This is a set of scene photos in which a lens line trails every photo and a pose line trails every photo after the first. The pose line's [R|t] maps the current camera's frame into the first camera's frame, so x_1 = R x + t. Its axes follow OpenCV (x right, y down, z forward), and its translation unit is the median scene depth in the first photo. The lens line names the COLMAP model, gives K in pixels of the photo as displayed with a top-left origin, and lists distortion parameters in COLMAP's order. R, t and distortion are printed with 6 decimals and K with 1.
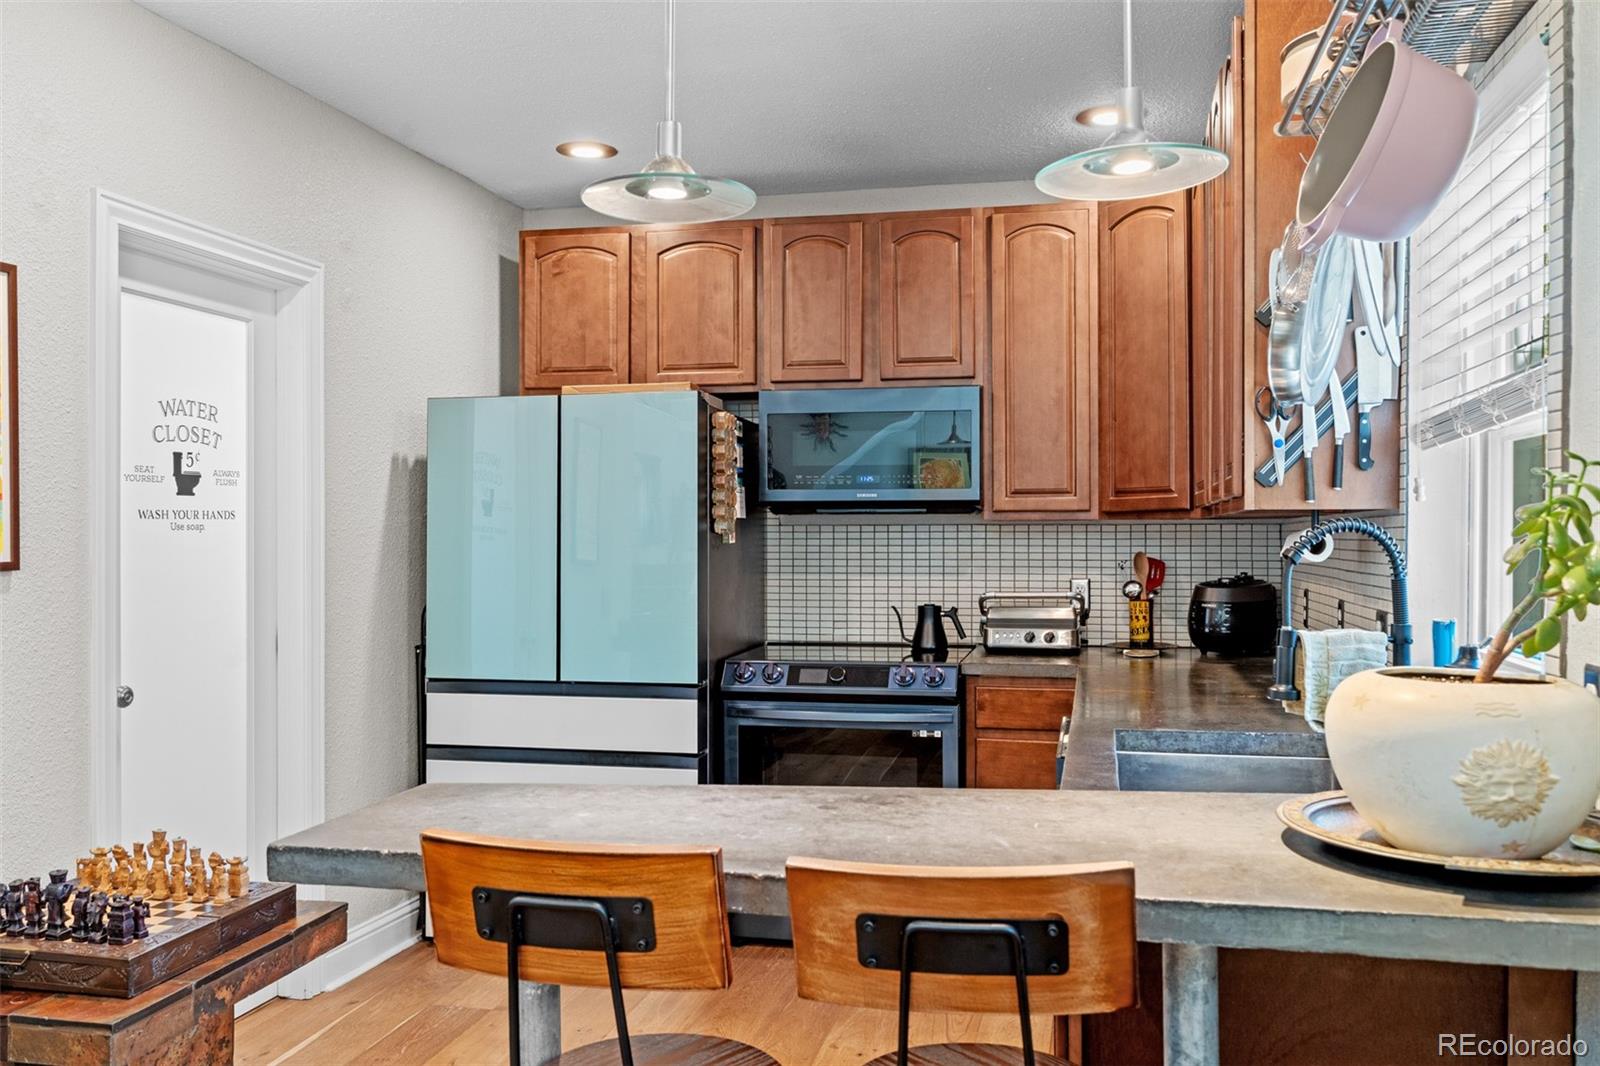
lens RADIAL K [[1284.7, 0, 791.8], [0, 1284.7, 528.9], [0, 0, 1]] dist [0.007351, -0.019247]
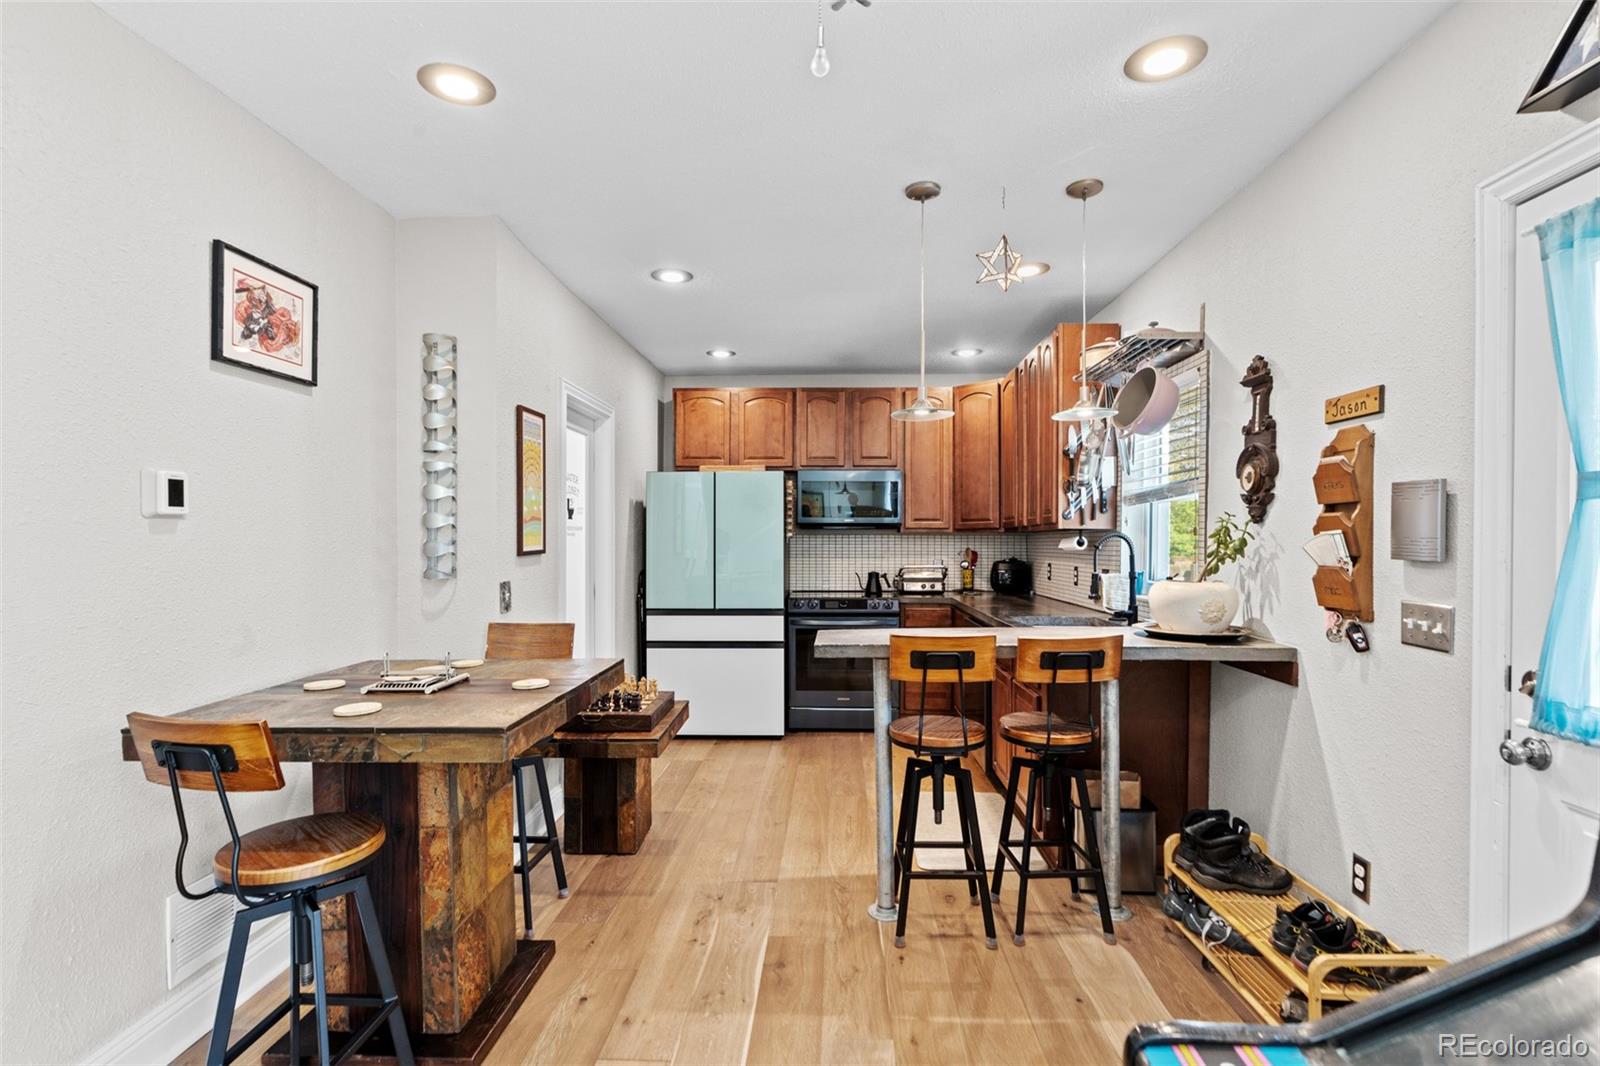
lens RADIAL K [[756.2, 0, 792.5], [0, 756.2, 541.6], [0, 0, 1]] dist [0.002862, -0.000130]
pose [[0.983763, 0.001763, 0.179463, -0.302747], [-0.002604, 0.999987, 0.004449, 0.003802], [-0.179453, -0.004844, 0.983755, -0.255603]]
